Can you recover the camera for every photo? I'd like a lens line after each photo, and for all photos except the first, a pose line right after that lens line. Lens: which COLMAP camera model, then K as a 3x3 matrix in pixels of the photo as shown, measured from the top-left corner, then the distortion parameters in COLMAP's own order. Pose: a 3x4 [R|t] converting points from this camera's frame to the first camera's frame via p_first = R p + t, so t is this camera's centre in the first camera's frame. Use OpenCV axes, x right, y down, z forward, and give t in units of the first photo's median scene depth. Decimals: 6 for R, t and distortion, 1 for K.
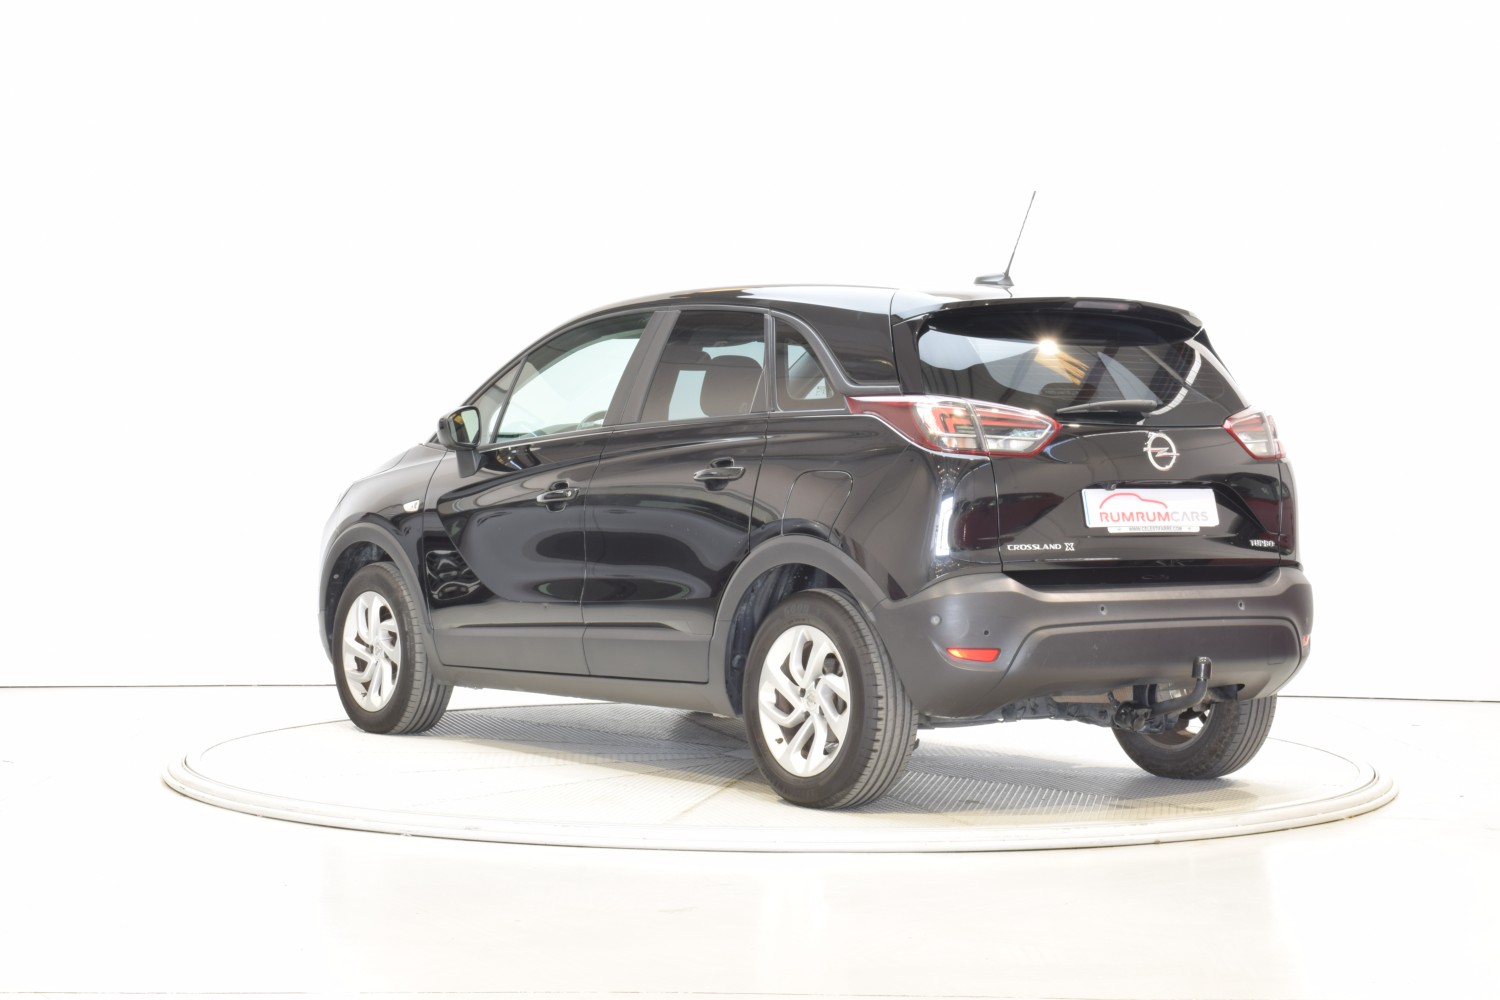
lens RADIAL K [[3134.8, 0, 749.4], [0, 3134.8, 497.3], [0, 0, 1]] dist [-0.071720, 0.000000]
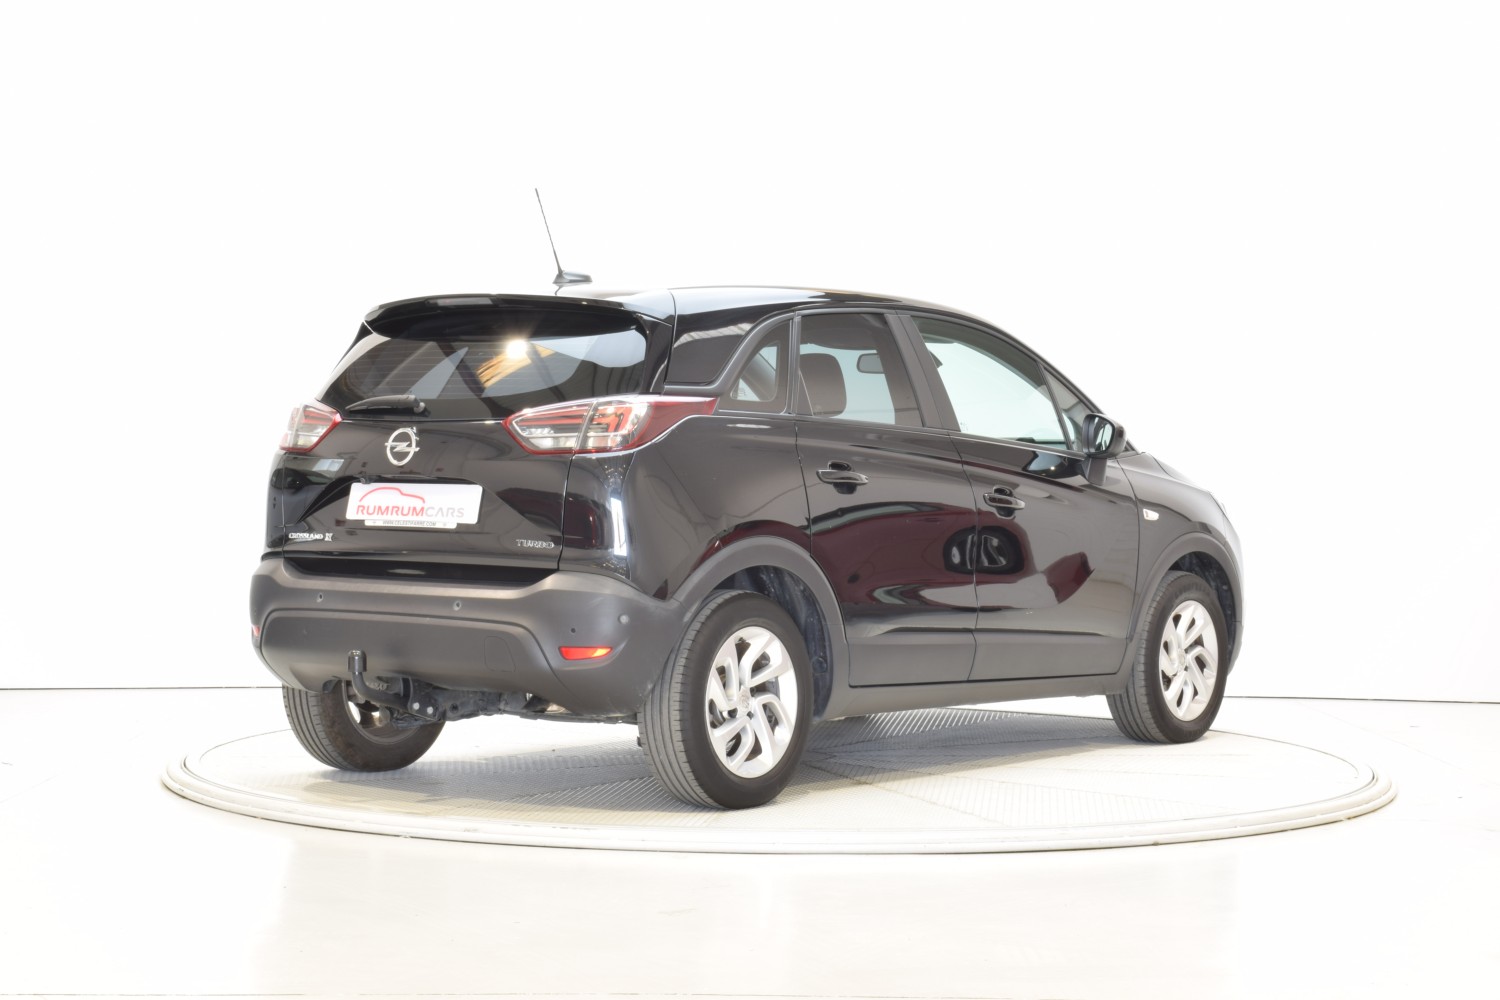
lens RADIAL K [[3134.8, 0, 748.4], [0, 3134.8, 501.3], [0, 0, 1]] dist [-0.071720, 0.000000]
pose [[0.264256, 0.009780, -0.964403, 1.132248], [-0.023946, 0.999707, 0.003576, -0.003243], [0.964155, 0.022149, 0.264413, 0.844098]]
